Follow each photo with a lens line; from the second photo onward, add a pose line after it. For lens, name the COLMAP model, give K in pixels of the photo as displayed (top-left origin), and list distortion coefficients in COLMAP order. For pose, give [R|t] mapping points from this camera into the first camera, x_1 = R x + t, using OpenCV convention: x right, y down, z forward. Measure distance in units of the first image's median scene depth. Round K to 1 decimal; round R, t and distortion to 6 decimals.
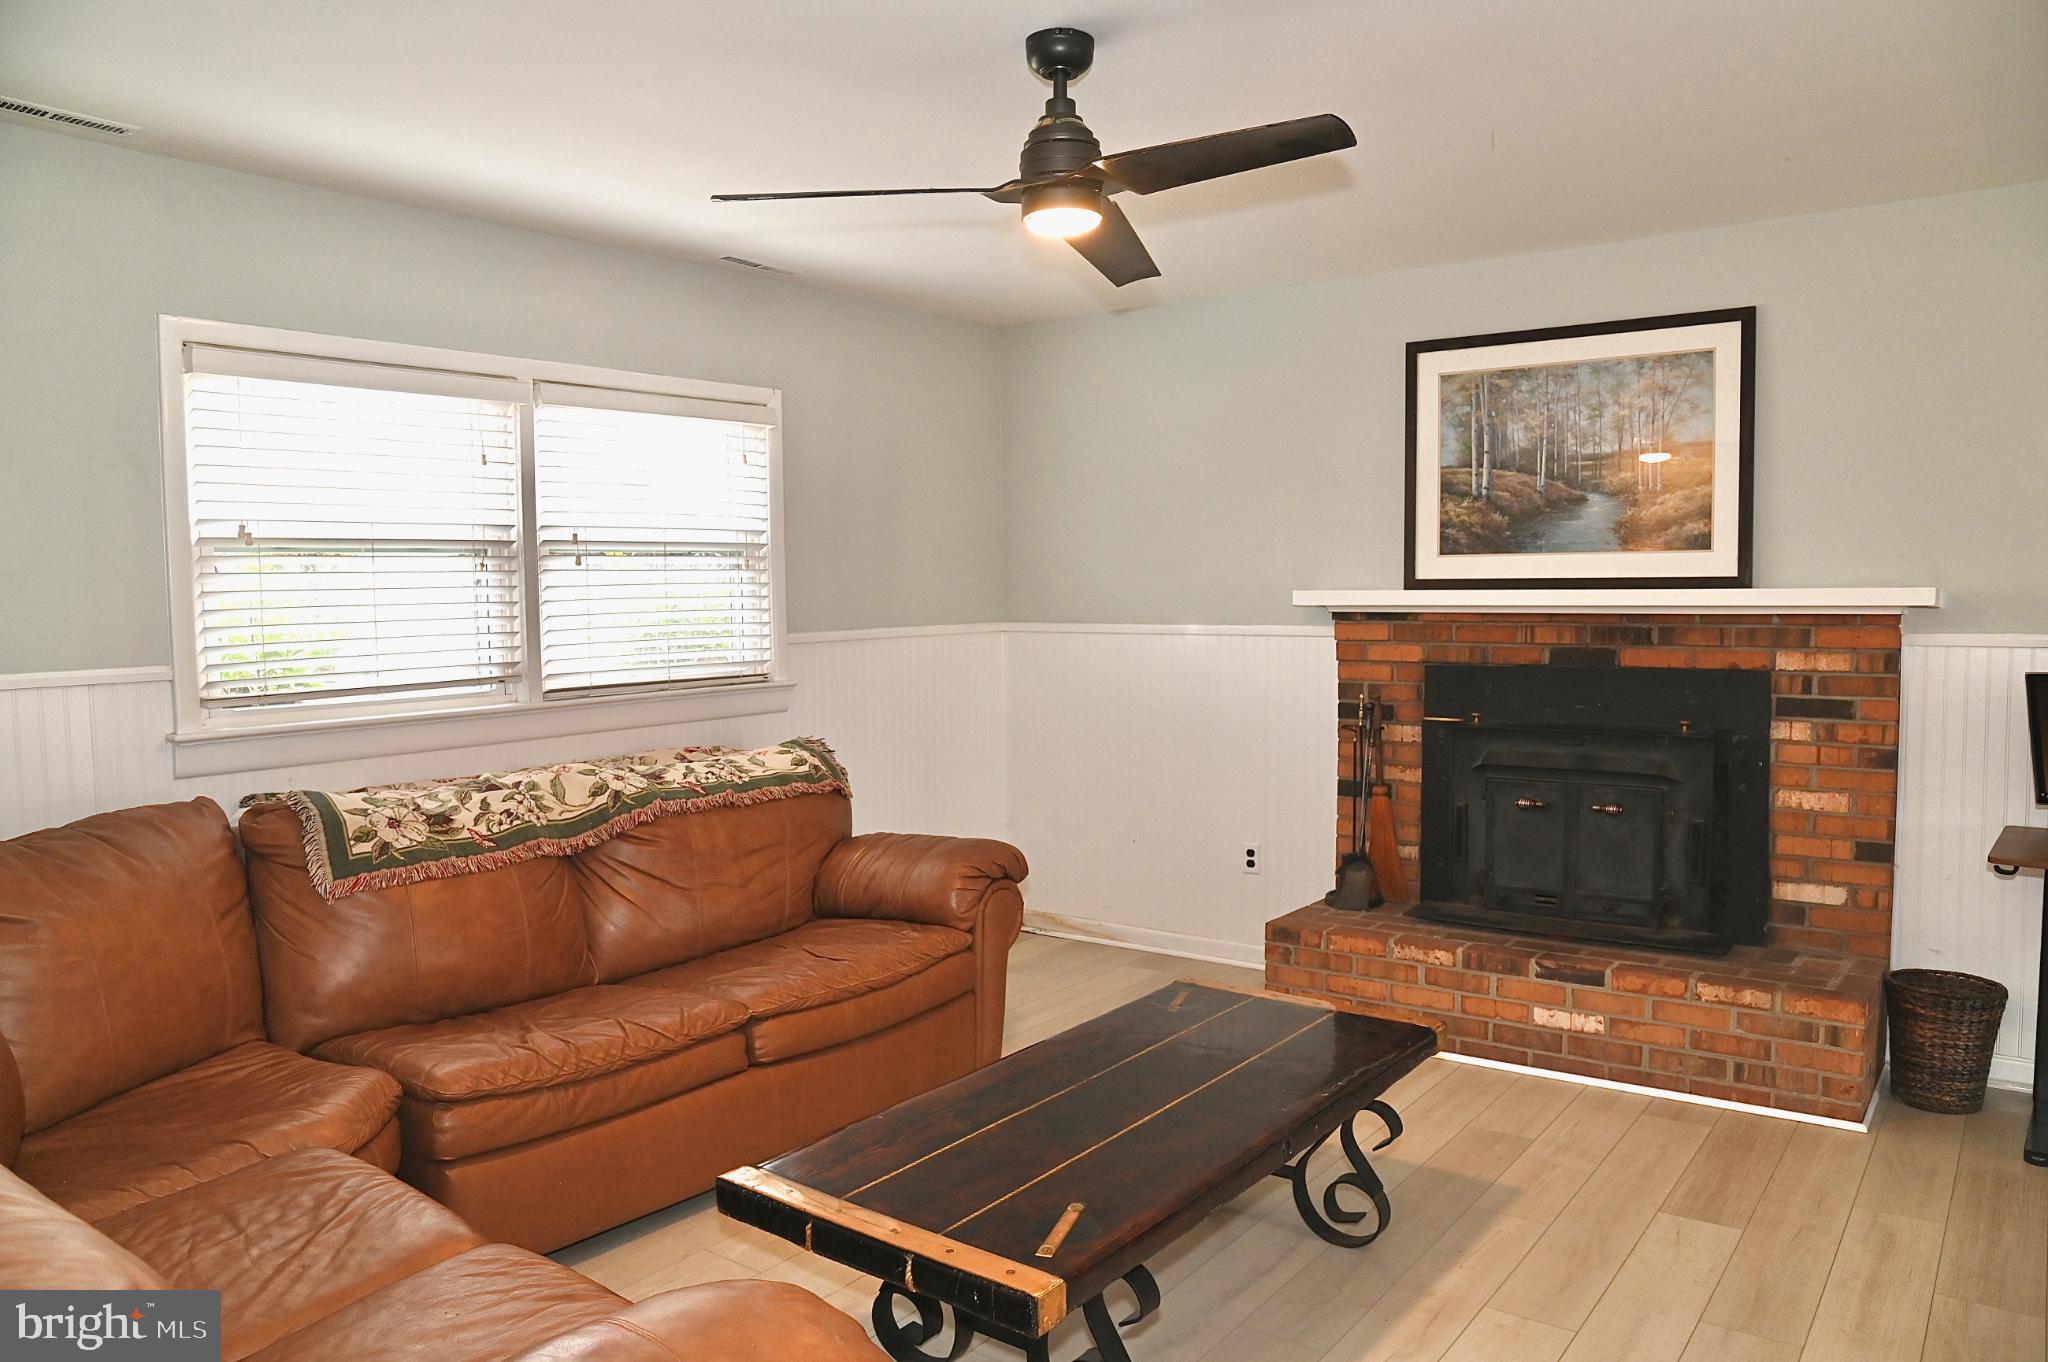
lens RADIAL K [[1398.2, 0, 1021.8], [0, 1398.2, 692.1], [0, 0, 1]] dist [-0.104039, 0.057587]
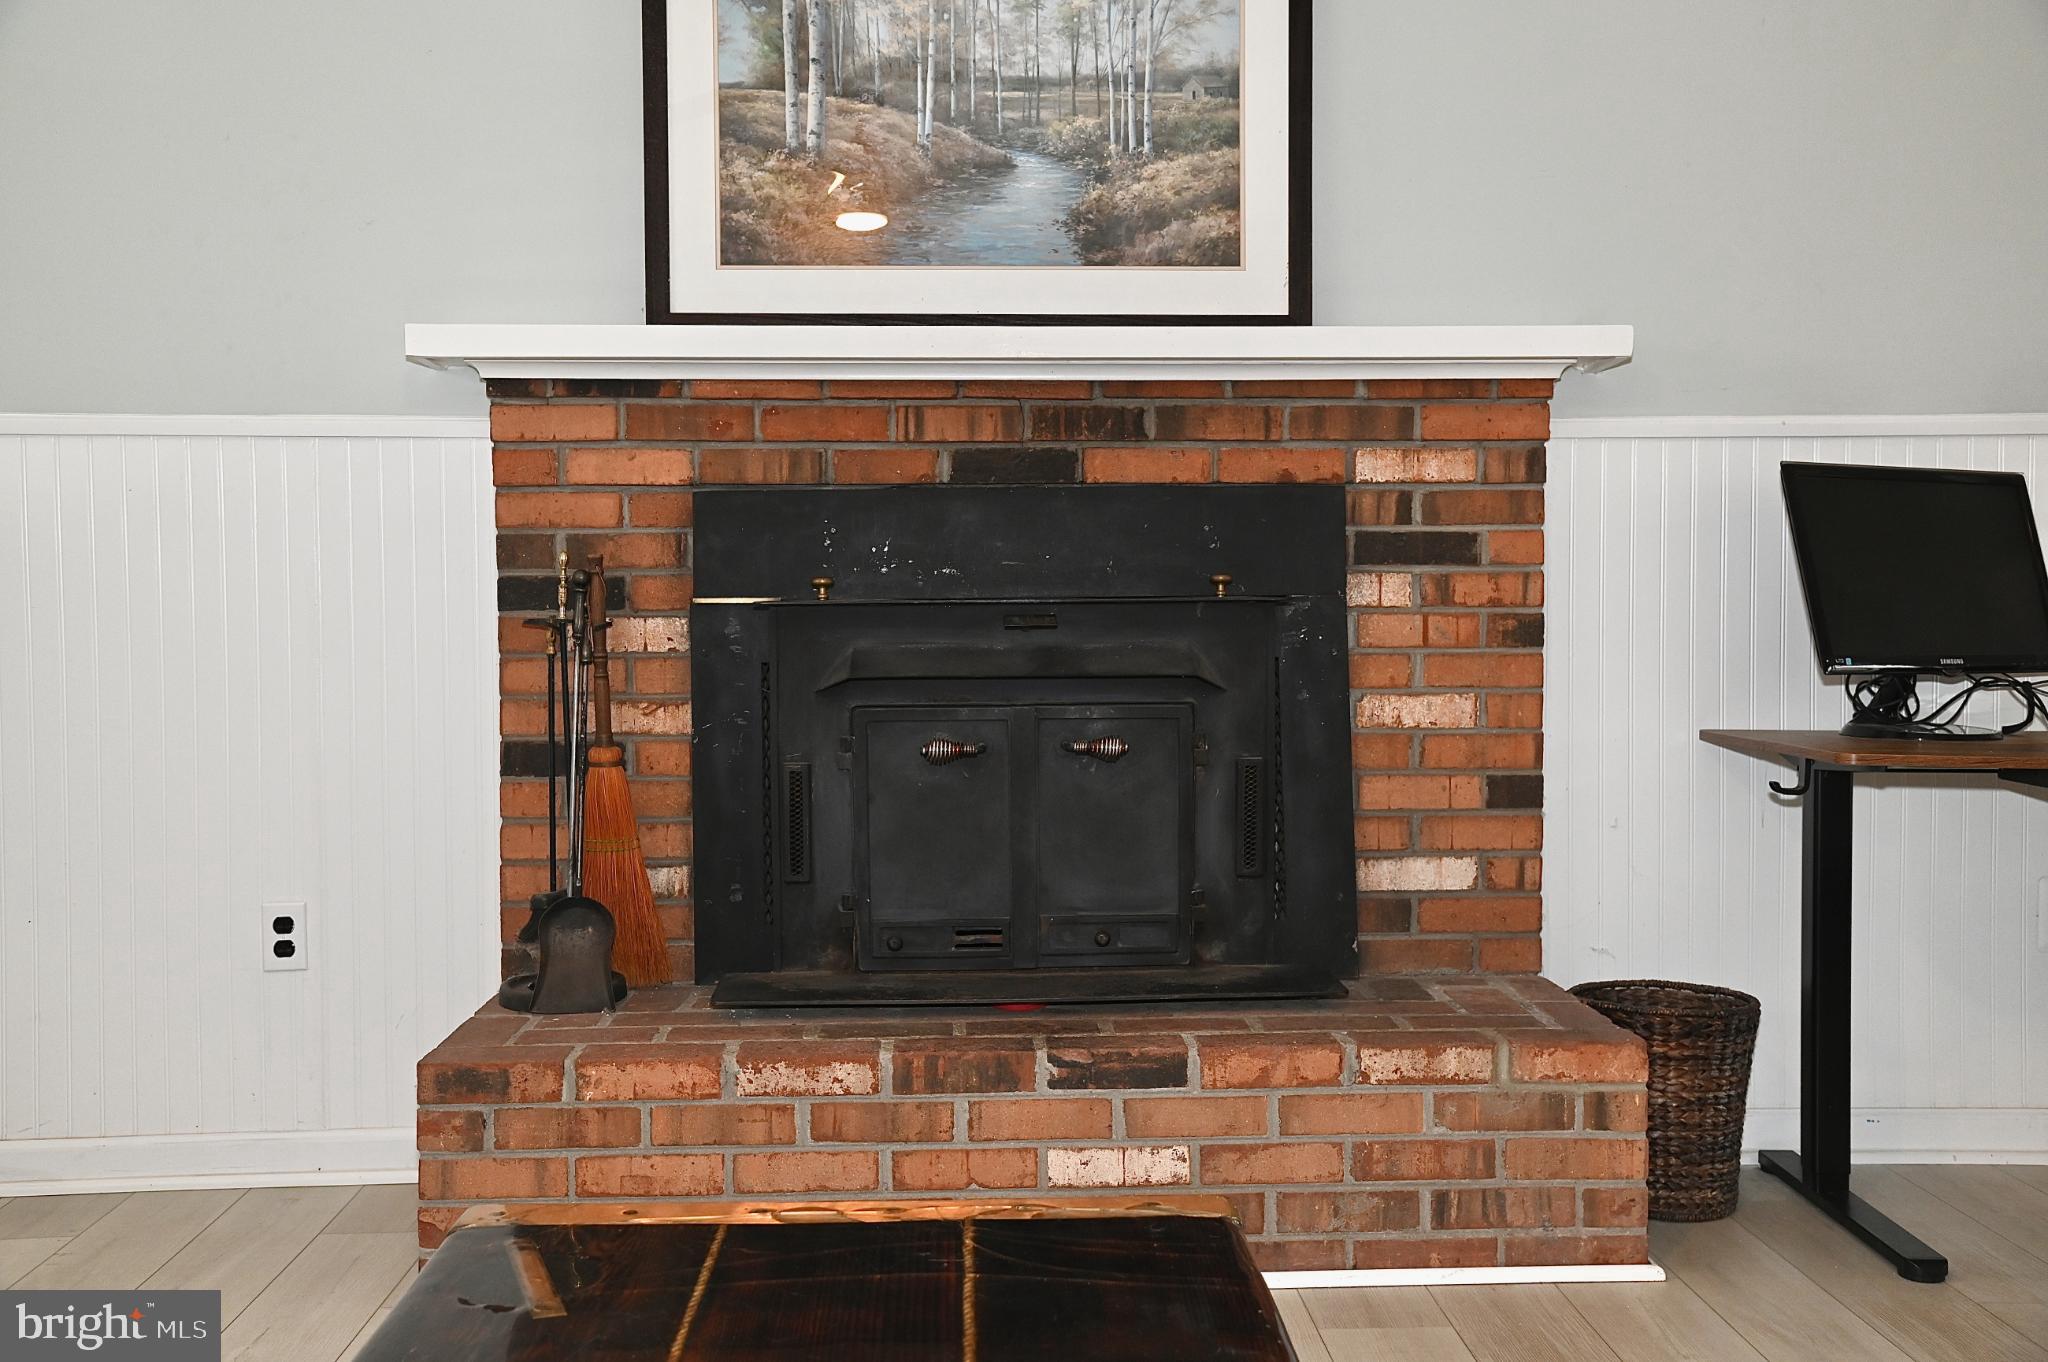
lens RADIAL K [[2037.9, 0, 1024.5], [0, 2037.9, 676.0], [0, 0, 1]] dist [0.045933, 0.000000]
pose [[0.771835, -0.019870, 0.635512, -0.085453], [0.039365, 0.999088, -0.016571, 0.068543], [-0.634603, 0.037807, 0.771913, 0.413504]]
